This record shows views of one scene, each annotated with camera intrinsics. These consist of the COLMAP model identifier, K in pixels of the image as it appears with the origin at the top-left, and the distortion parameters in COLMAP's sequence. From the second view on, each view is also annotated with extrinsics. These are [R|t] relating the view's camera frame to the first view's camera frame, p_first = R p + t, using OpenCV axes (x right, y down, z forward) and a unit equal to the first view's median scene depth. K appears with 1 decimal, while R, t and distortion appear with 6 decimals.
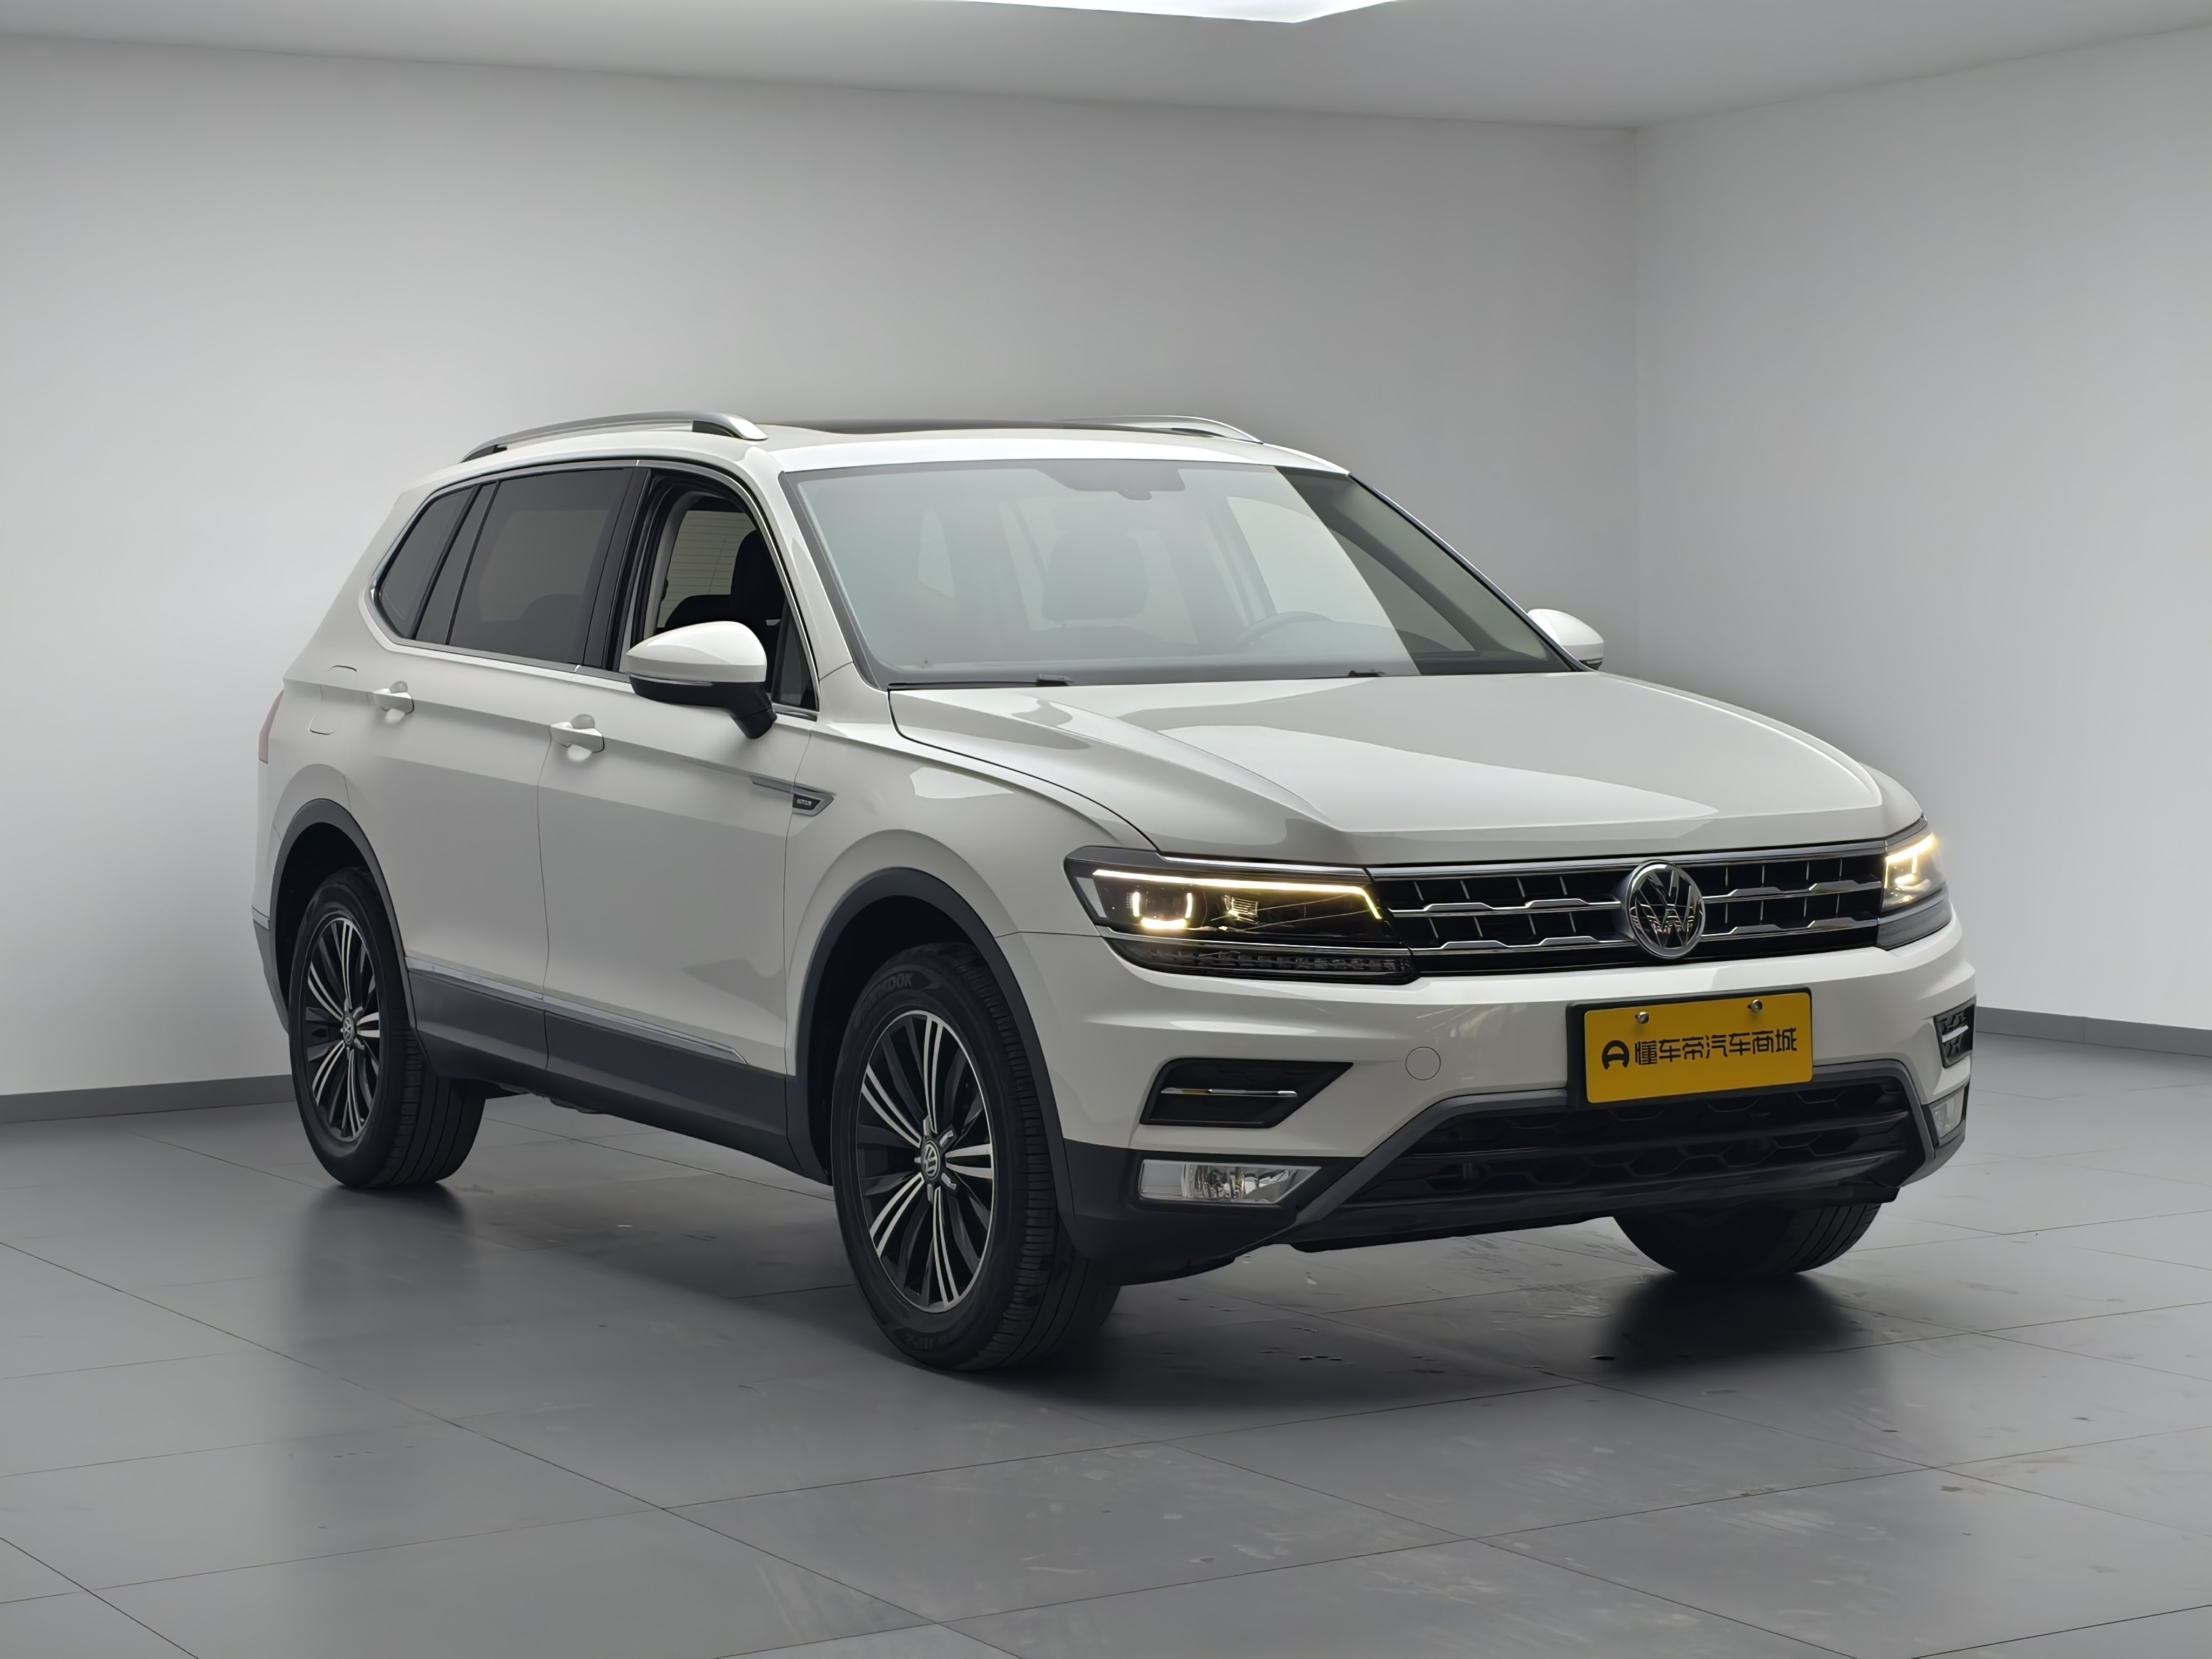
lens RADIAL K [[4310.2, 0, 1106.0], [0, 4310.2, 829.5], [0, 0, 1]] dist [0.035442, -0.056643]
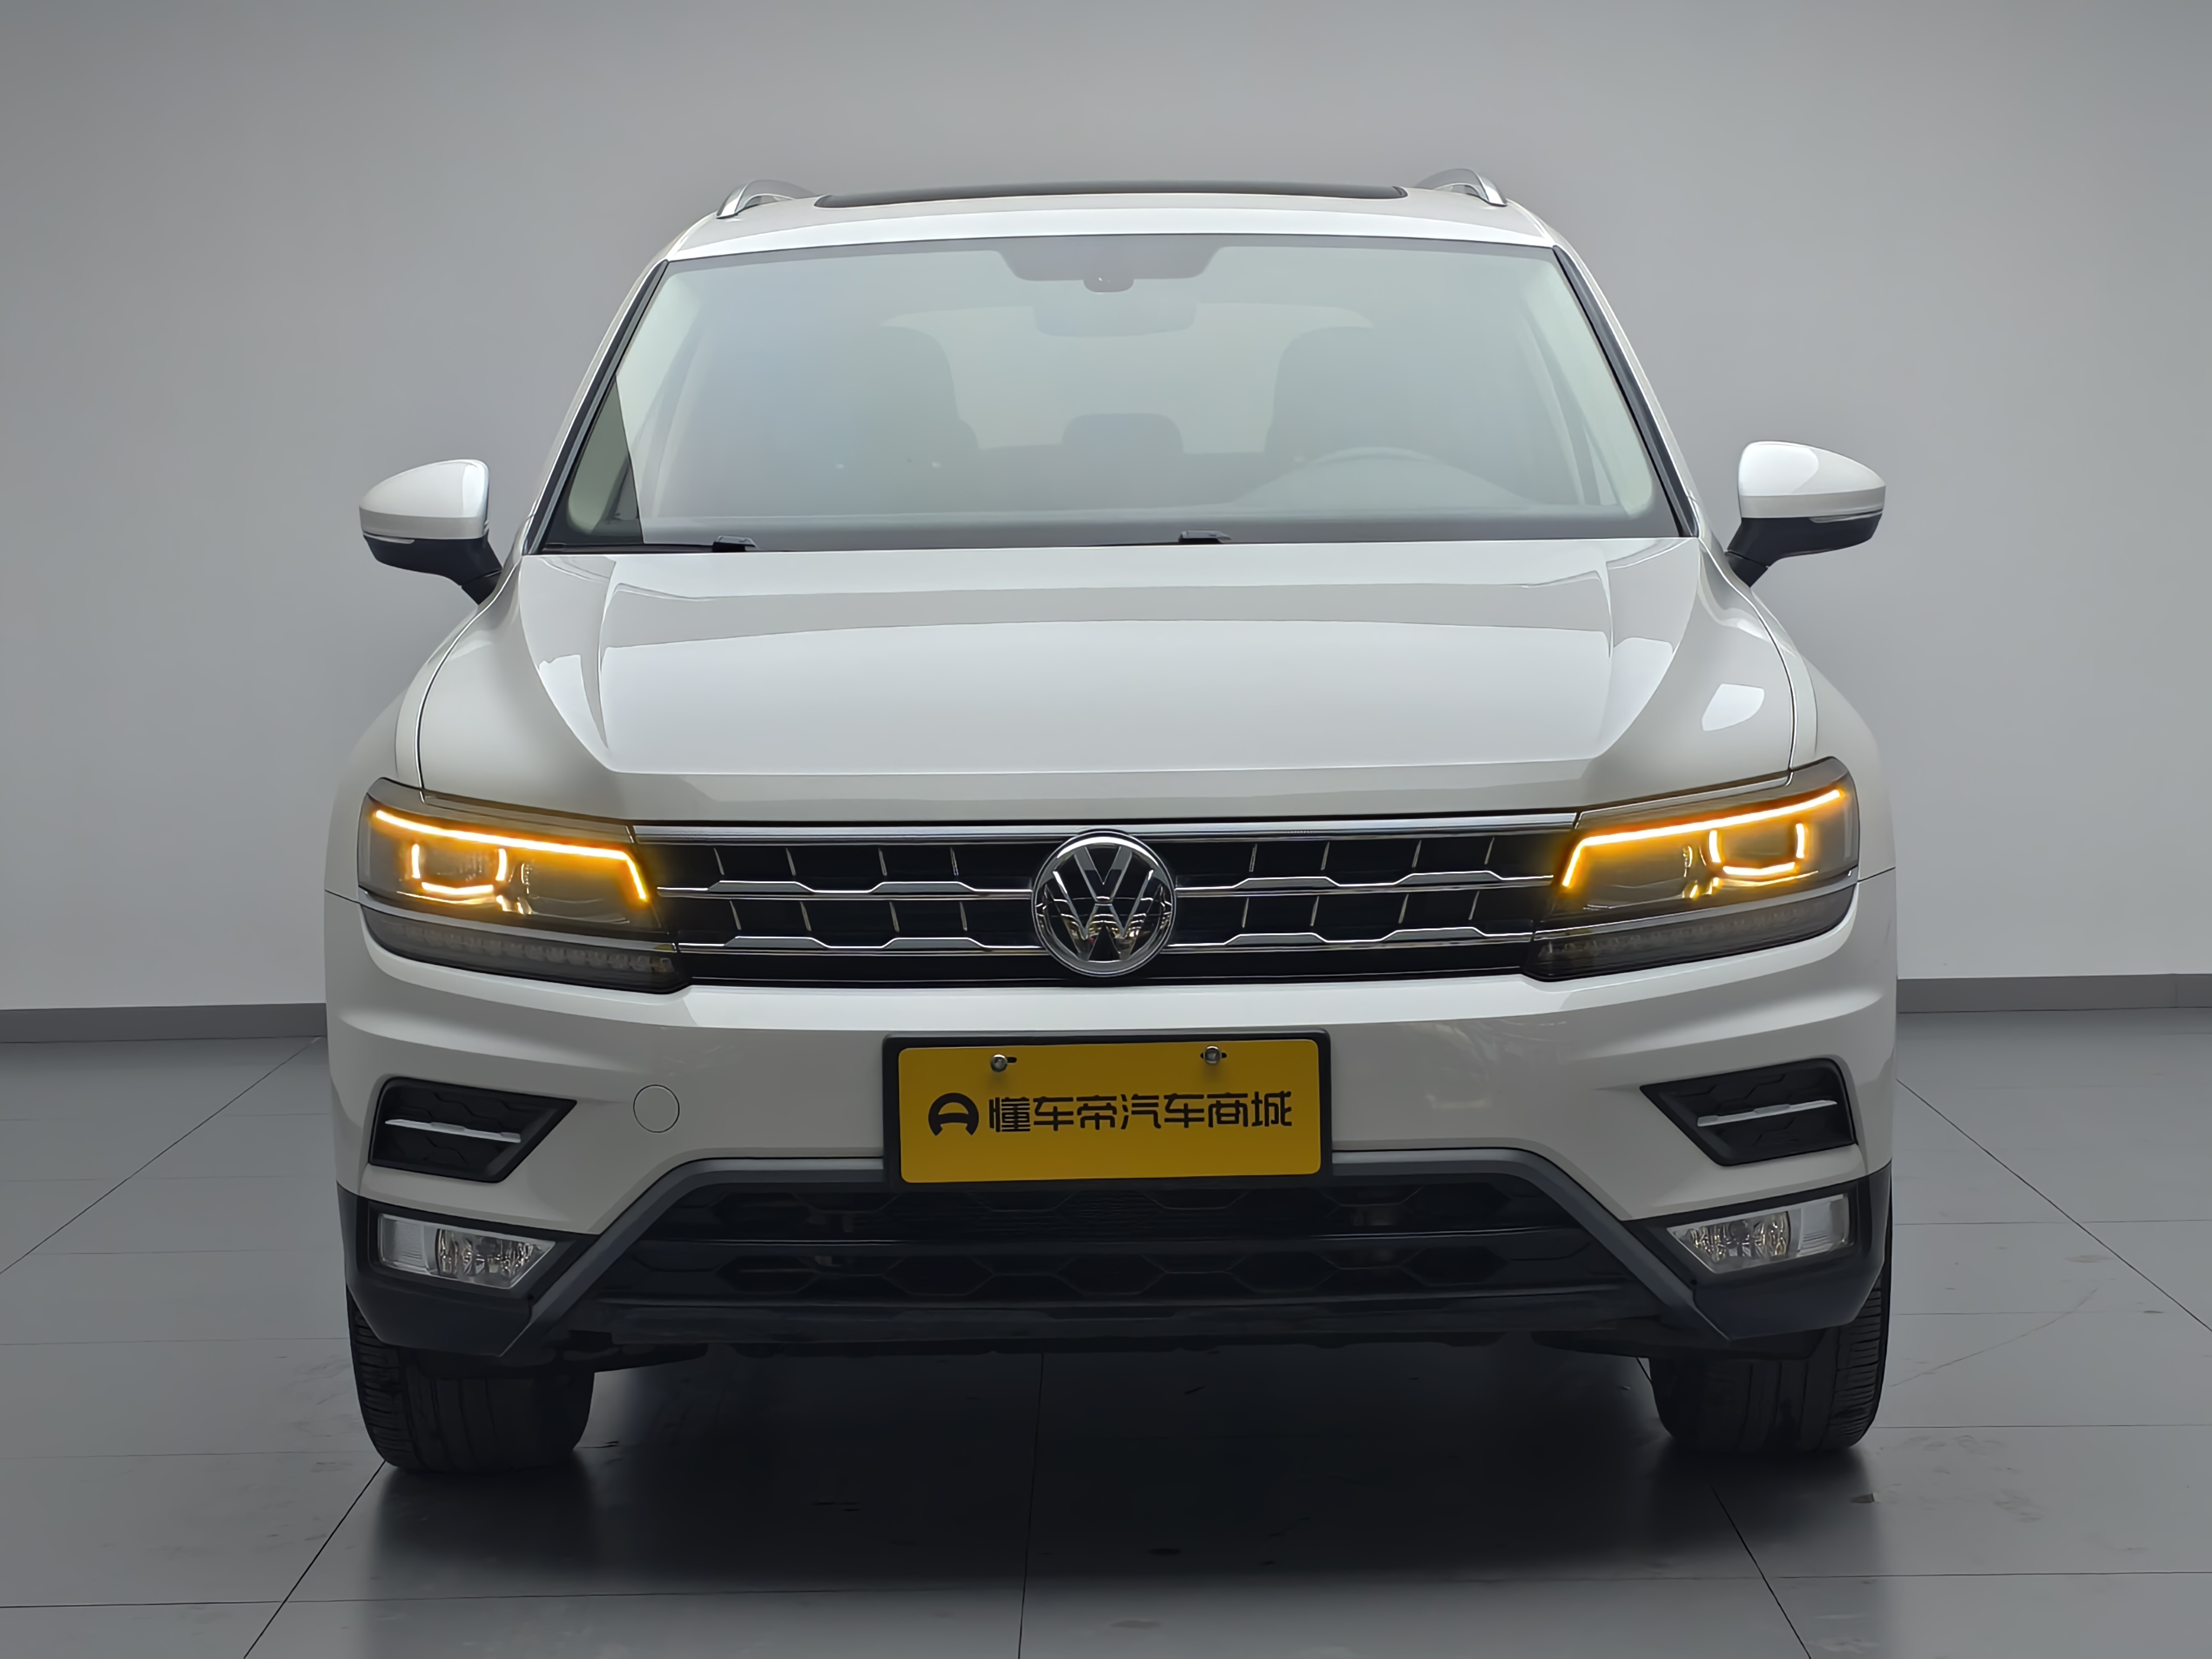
lens RADIAL K [[5250.4, 0, 1106.0], [0, 5250.4, 829.5], [0, 0, 1]] dist [-0.024910, 0.473492]
pose [[0.859011, 0.042865, -0.510160, 0.552883], [-0.025814, 0.998848, 0.040462, -0.026602], [0.511306, -0.021588, 0.859127, 0.296474]]
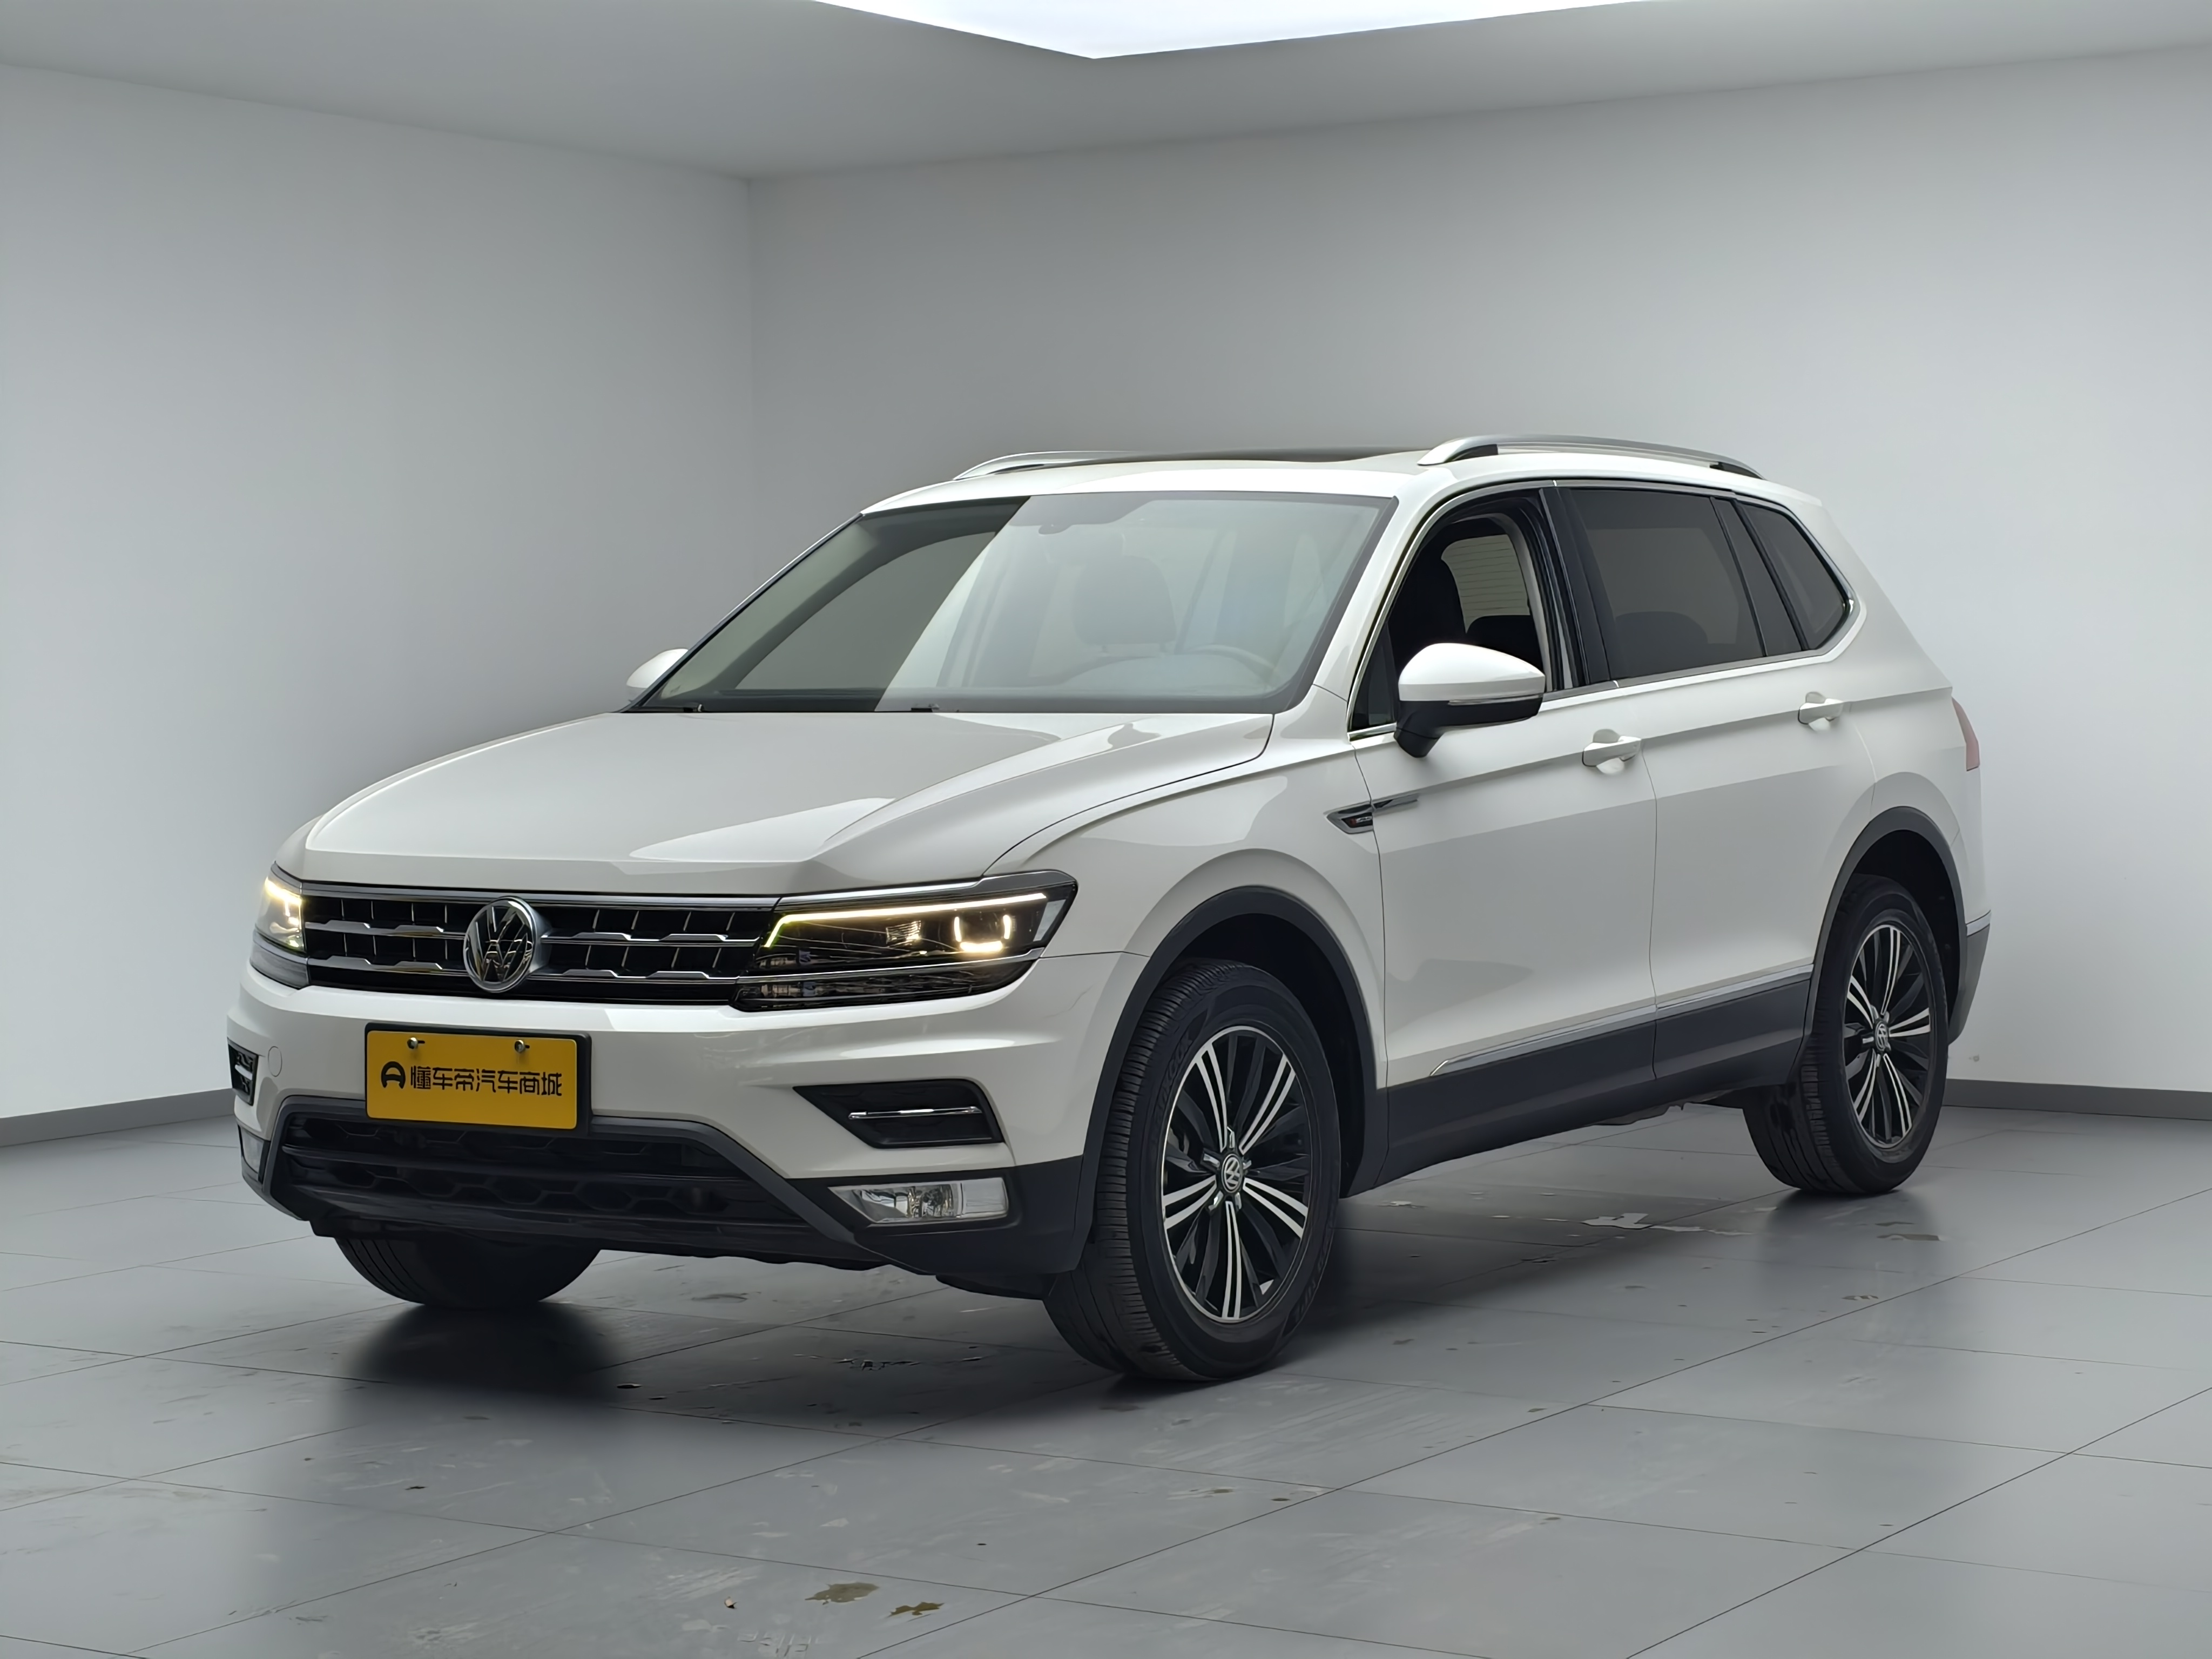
lens RADIAL K [[4310.2, 0, 1106.0], [0, 4310.2, 829.5], [0, 0, 1]] dist [0.035442, -0.056643]
pose [[0.452841, 0.051878, -0.890081, 1.118641], [-0.043804, 0.998395, 0.035905, -0.052621], [0.890515, 0.022730, 0.454386, 0.665395]]
